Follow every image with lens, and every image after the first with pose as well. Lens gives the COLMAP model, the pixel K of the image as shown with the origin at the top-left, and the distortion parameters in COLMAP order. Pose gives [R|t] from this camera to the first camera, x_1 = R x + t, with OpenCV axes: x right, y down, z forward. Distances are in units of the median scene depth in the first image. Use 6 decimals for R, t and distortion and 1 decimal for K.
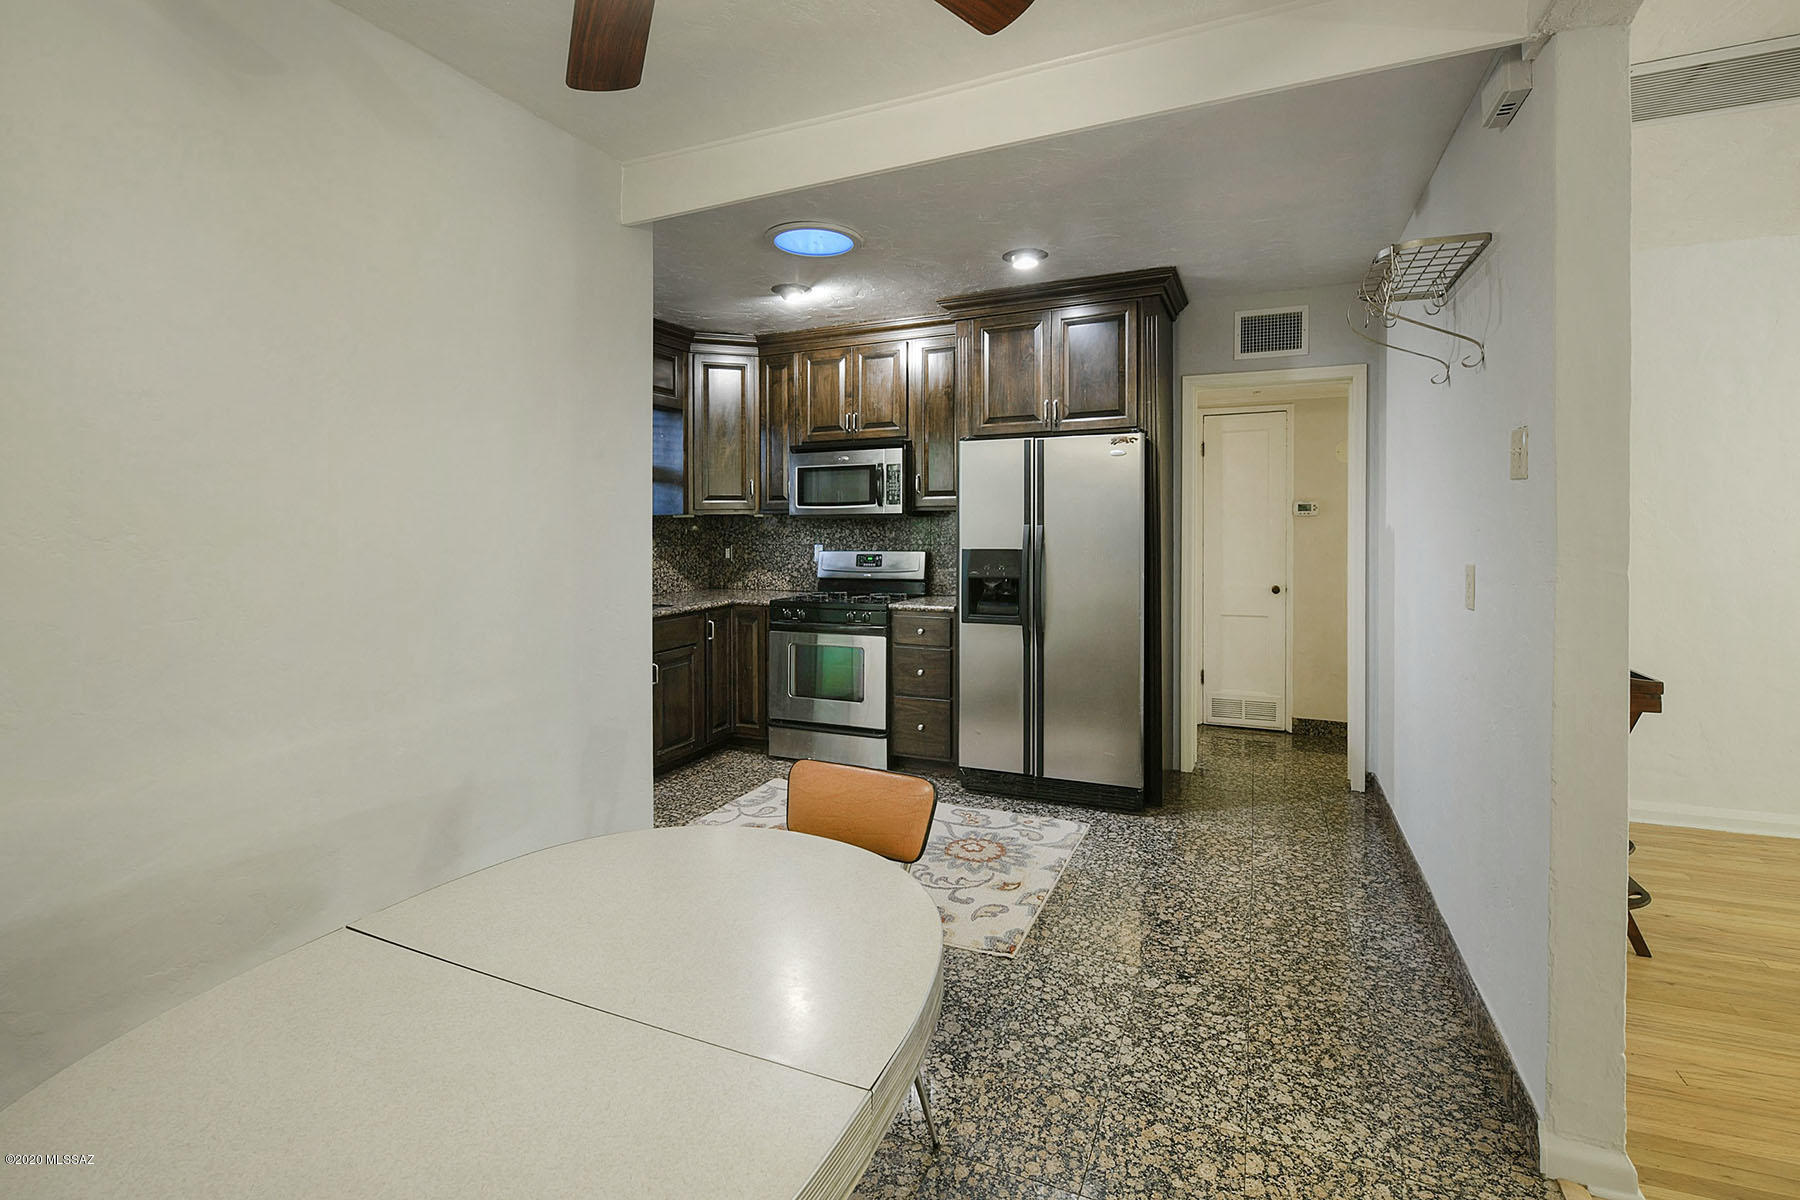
lens RADIAL K [[782.9, 0, 902.1], [0, 782.9, 534.1], [0, 0, 1]] dist [0.001309, 0.000010]
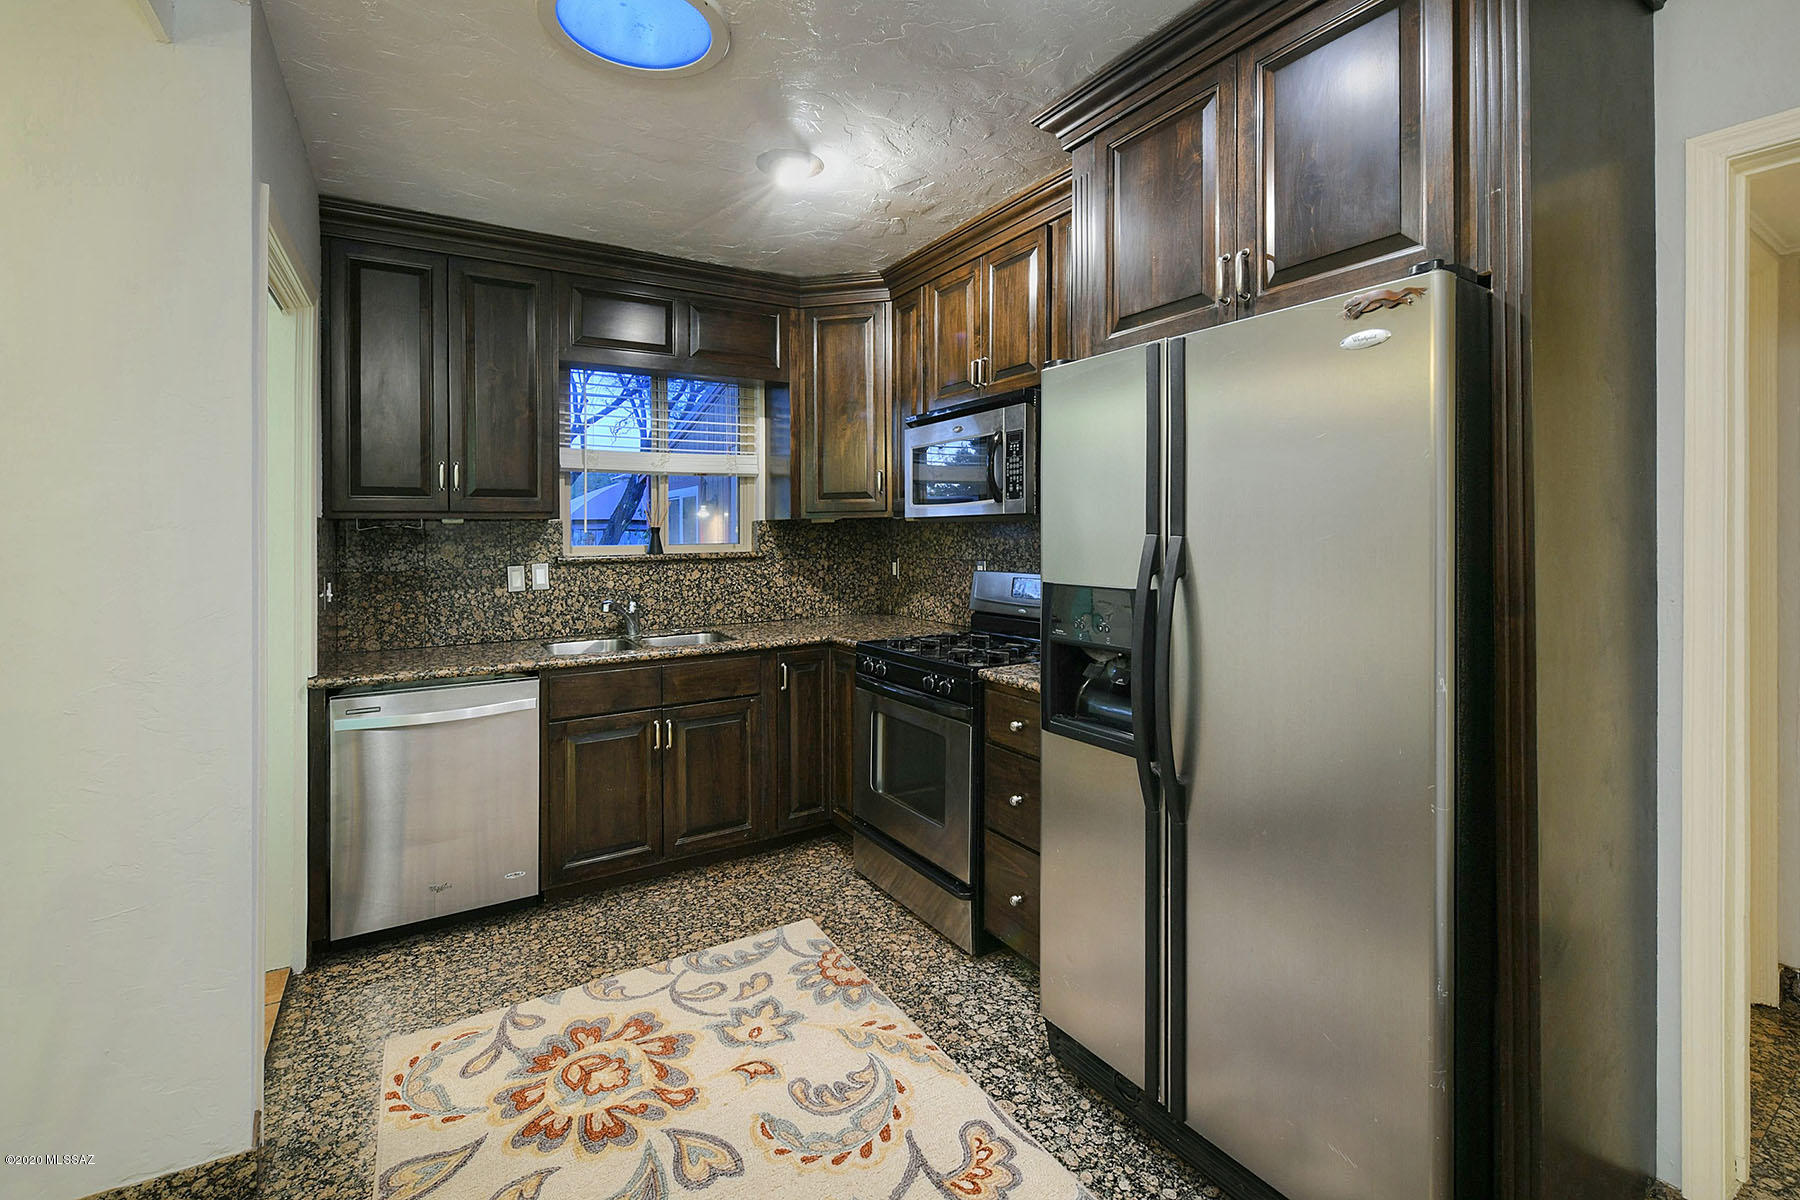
lens RADIAL K [[745.1, 0, 901.3], [0, 745.1, 527.5], [0, 0, 1]] dist [-0.017000, -0.000207]
pose [[0.830575, -0.002259, -0.556902, 0.221768], [-0.005628, 0.999907, -0.012449, -0.008092], [0.556878, 0.013474, 0.830485, 0.460992]]
